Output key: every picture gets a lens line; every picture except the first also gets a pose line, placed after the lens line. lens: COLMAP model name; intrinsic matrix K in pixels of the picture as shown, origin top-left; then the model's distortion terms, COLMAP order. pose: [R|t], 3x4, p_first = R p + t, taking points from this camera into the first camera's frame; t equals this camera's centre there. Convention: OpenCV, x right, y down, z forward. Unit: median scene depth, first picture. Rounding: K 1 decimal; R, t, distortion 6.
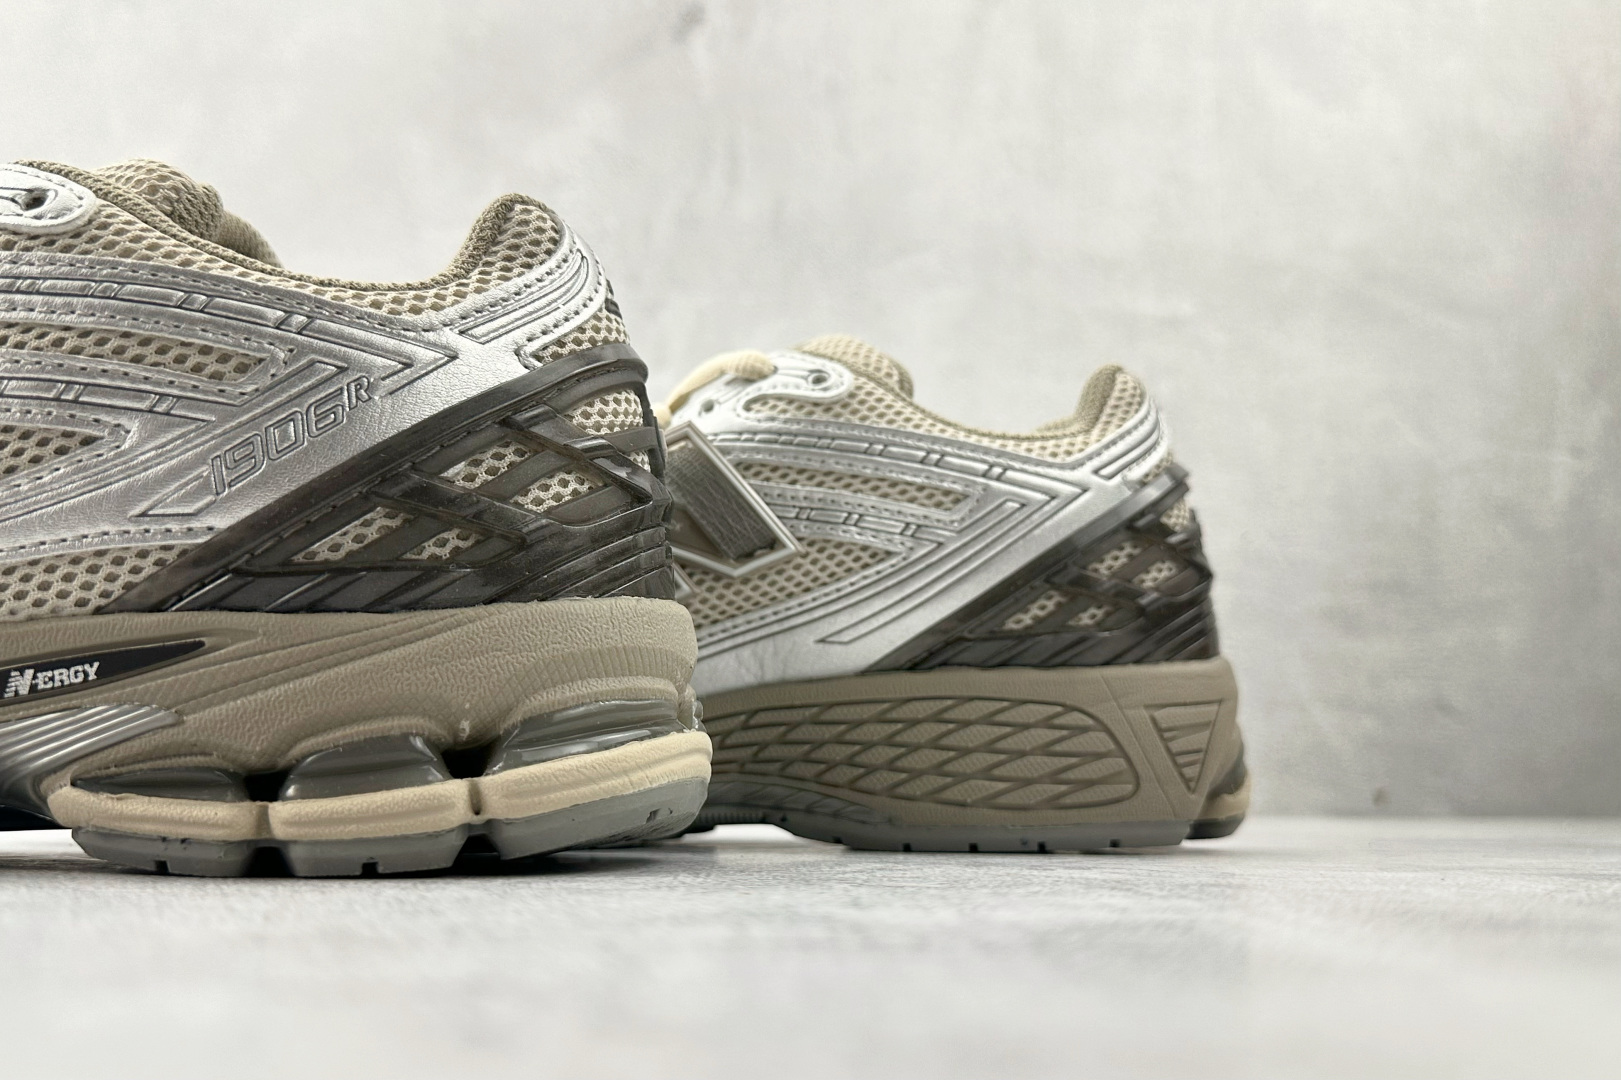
lens RADIAL K [[1264.0, 0, 816.6], [0, 1264.0, 565.7], [0, 0, 1]] dist [0.065791, -0.083022]
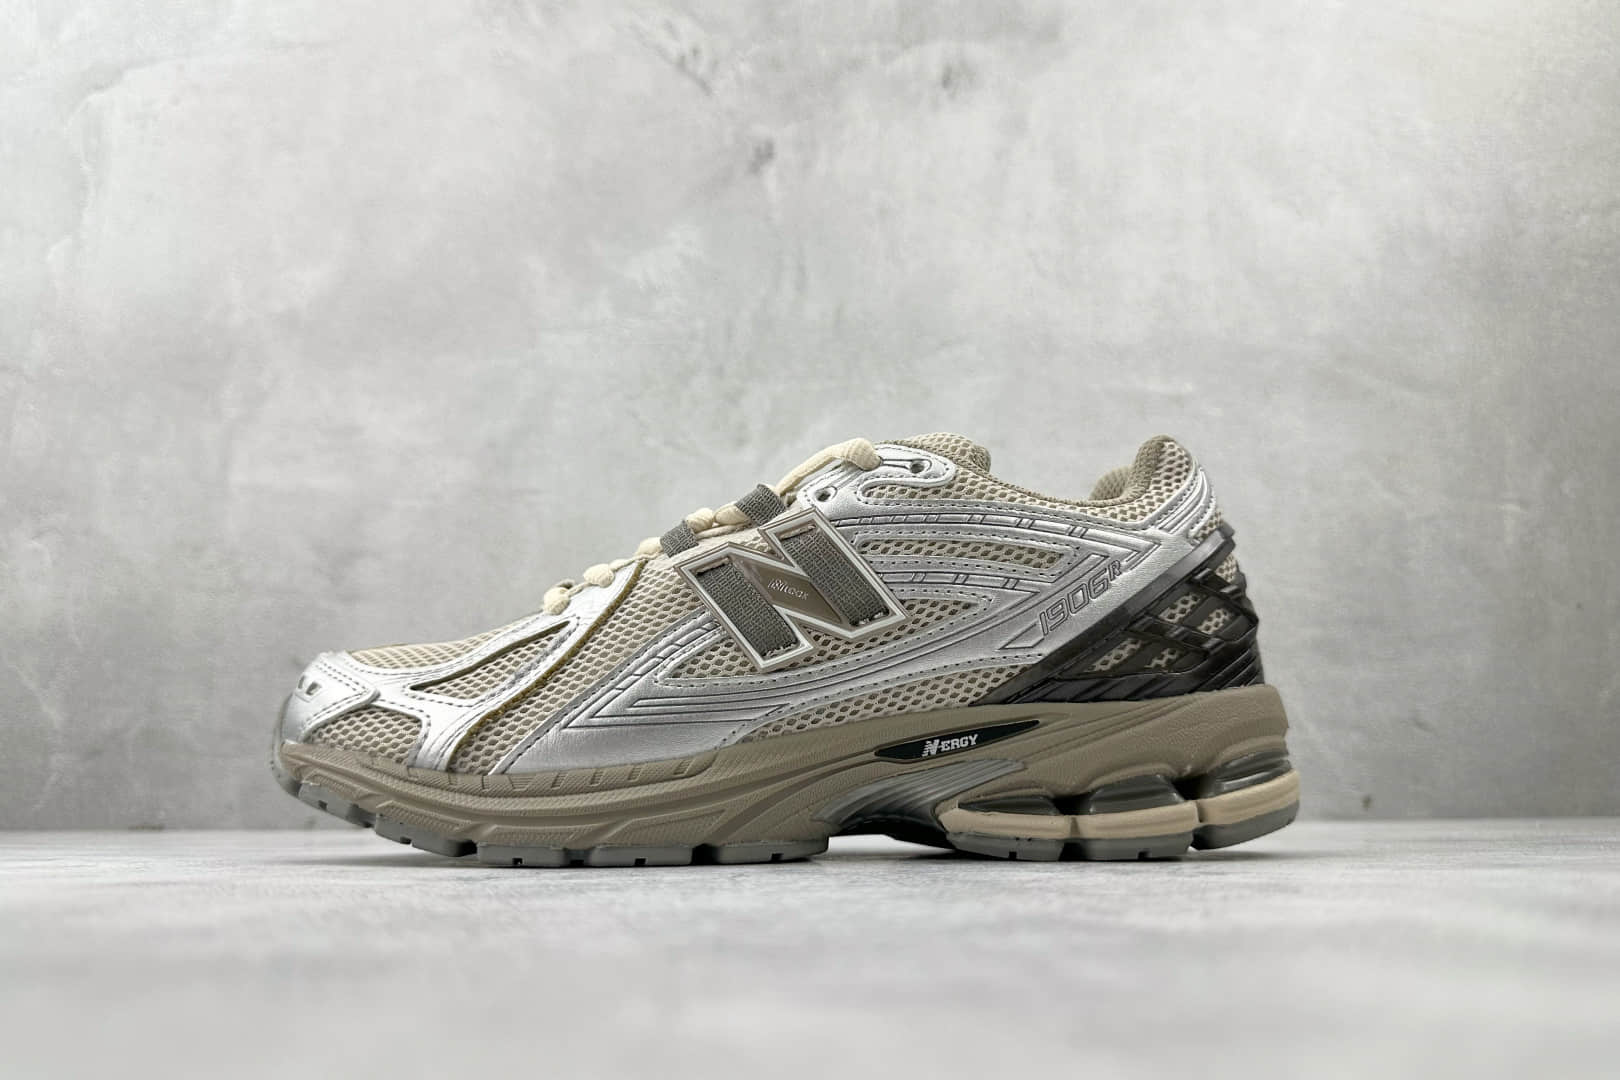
lens RADIAL K [[1129.2, 0, 814.6], [0, 1129.2, 554.0], [0, 0, 1]] dist [0.034408, 0.000544]
pose [[0.999810, -0.018472, 0.006197, -0.162447], [0.018728, 0.998854, -0.044056, -0.021463], [-0.005376, 0.044164, 0.999010, -0.108072]]
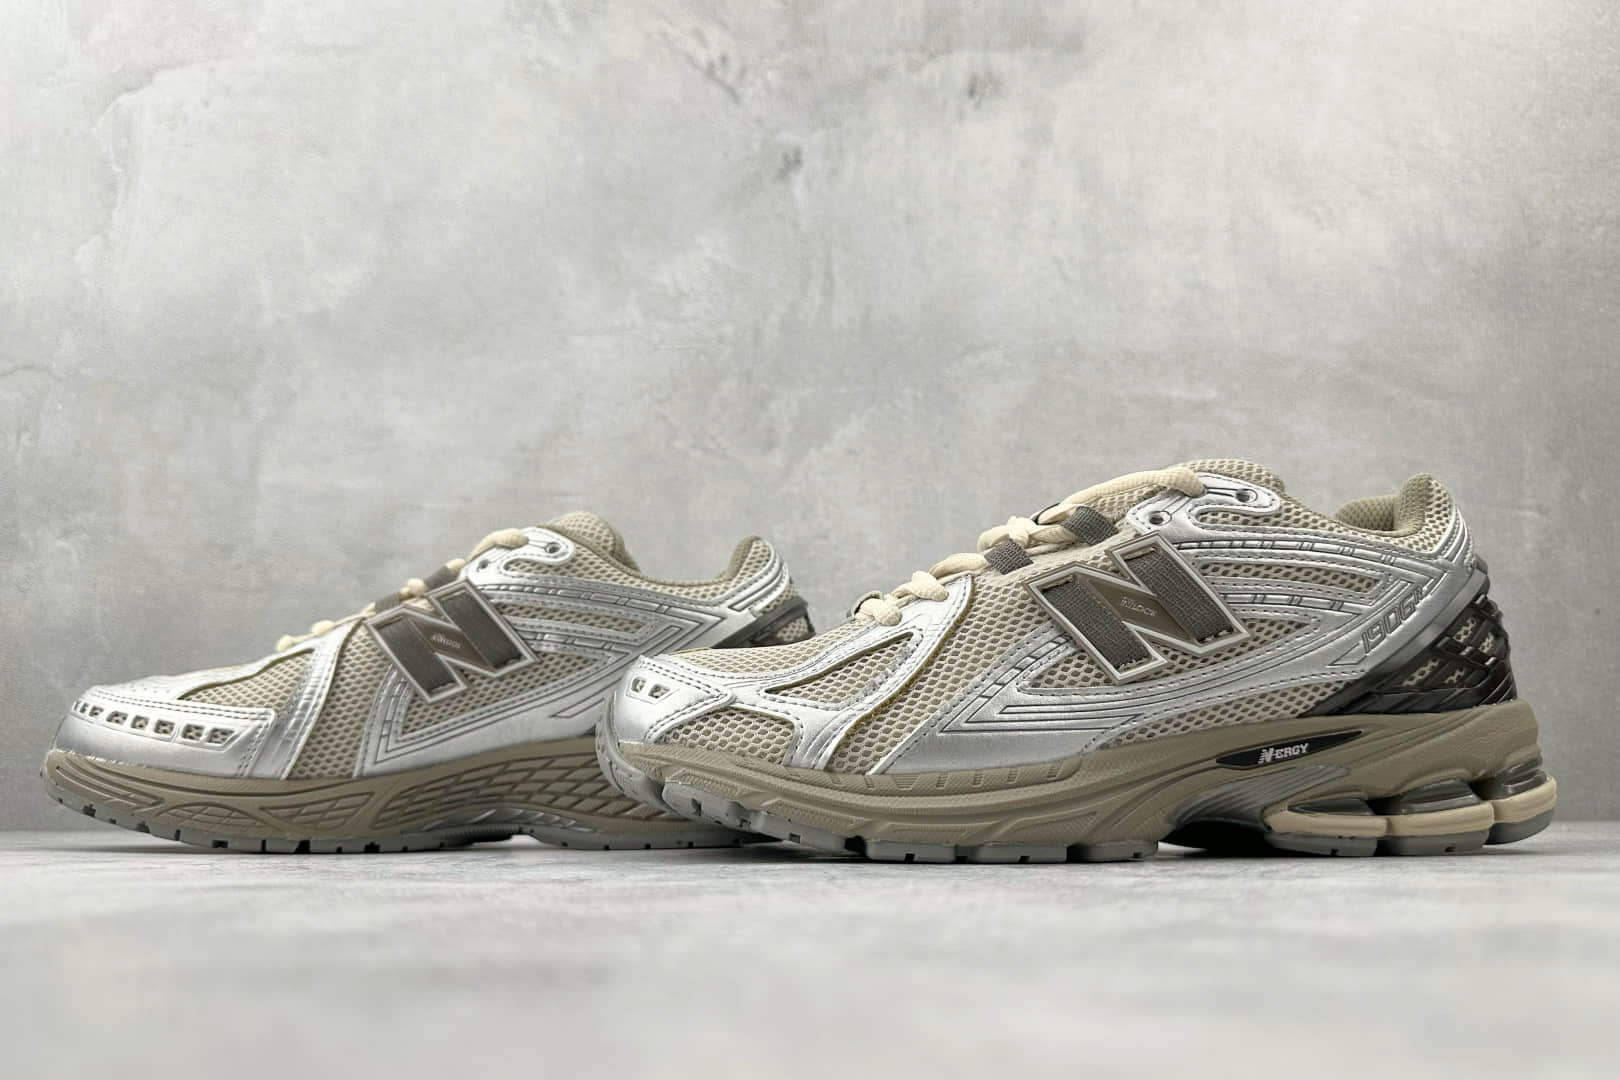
lens RADIAL K [[1133.4, 0, 810.0], [0, 1133.4, 540.0], [0, 0, 1]] dist [0.042279, -0.002540]
pose [[0.999749, -0.013640, 0.017791, -0.265913], [0.014617, 0.998322, -0.056034, -0.028326], [-0.016997, 0.056280, 0.998270, -0.137677]]
